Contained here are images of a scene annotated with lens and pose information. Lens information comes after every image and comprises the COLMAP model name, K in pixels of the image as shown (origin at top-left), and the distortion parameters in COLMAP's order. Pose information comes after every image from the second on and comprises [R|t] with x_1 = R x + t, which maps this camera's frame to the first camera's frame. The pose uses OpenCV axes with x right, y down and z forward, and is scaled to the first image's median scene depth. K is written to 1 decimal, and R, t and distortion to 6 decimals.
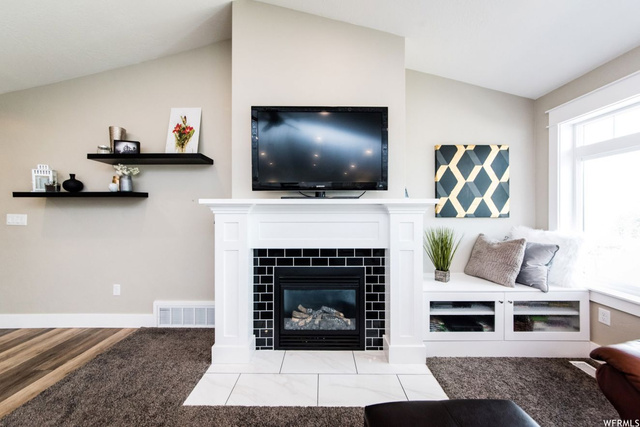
lens RADIAL K [[204.7, 0, 321.4], [0, 204.7, 210.0], [0, 0, 1]] dist [-0.001667, 0.000157]
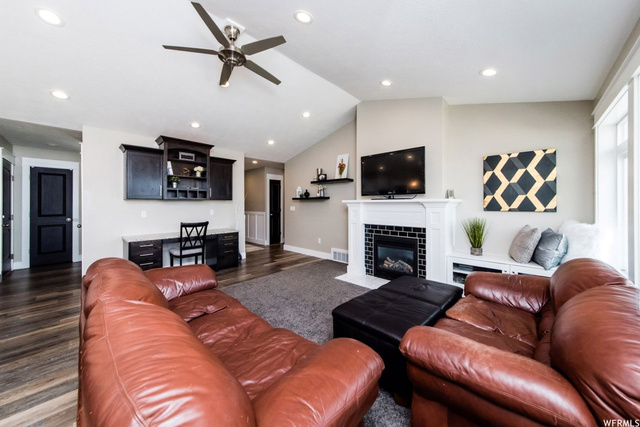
lens RADIAL K [[235.4, 0, 343.0], [0, 235.4, 202.8], [0, 0, 1]] dist [0.002224, 0.000963]
pose [[0.750917, -0.004215, -0.660384, 0.936808], [-0.000396, 0.999977, -0.006833, -0.004831], [0.660397, 0.005392, 0.750897, -0.801818]]
